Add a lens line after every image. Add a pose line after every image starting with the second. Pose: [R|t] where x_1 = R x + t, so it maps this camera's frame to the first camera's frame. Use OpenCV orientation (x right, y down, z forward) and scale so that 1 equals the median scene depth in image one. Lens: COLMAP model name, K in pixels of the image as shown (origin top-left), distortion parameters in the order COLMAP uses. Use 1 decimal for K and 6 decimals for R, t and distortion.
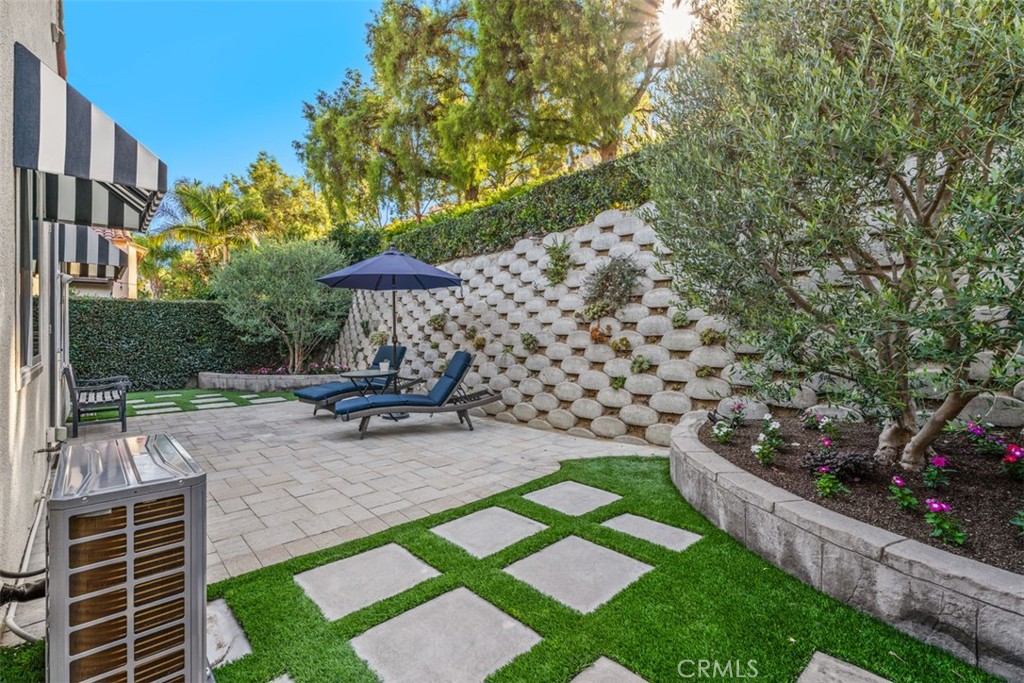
lens RADIAL K [[457.9, 0, 513.4], [0, 457.9, 344.0], [0, 0, 1]] dist [-0.000233, 0.001416]
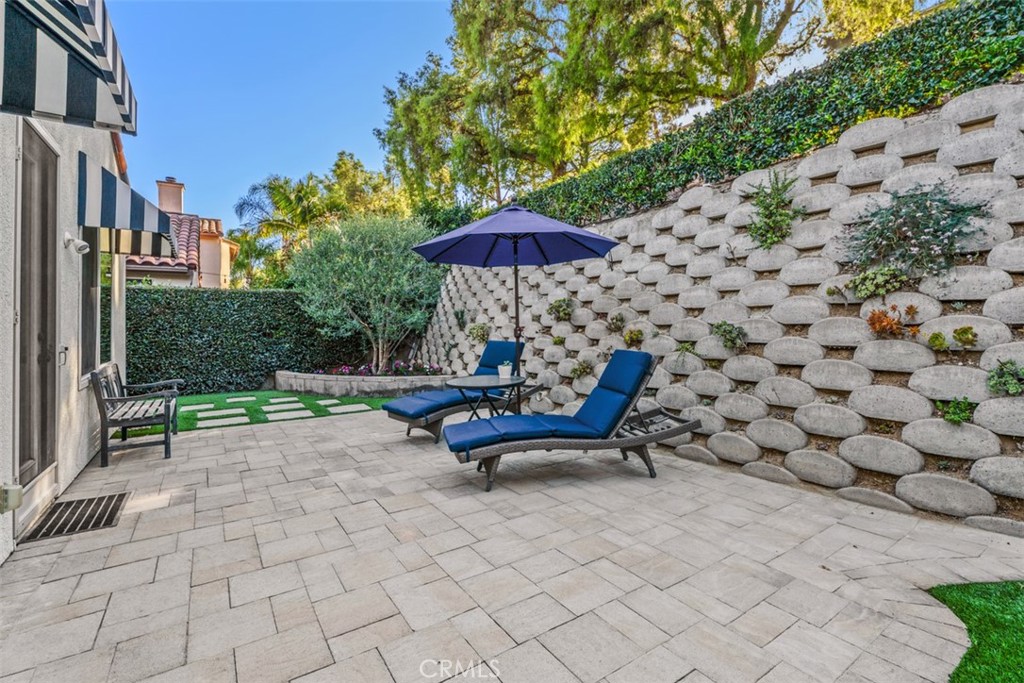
lens RADIAL K [[457.9, 0, 512.0], [0, 457.9, 332.8], [0, 0, 1]] dist [-0.000233, 0.001416]
pose [[0.988527, -0.002783, -0.151017, -0.136225], [0.001147, 0.999940, -0.010920, -0.001528], [0.151039, 0.010622, 0.988471, 0.255600]]
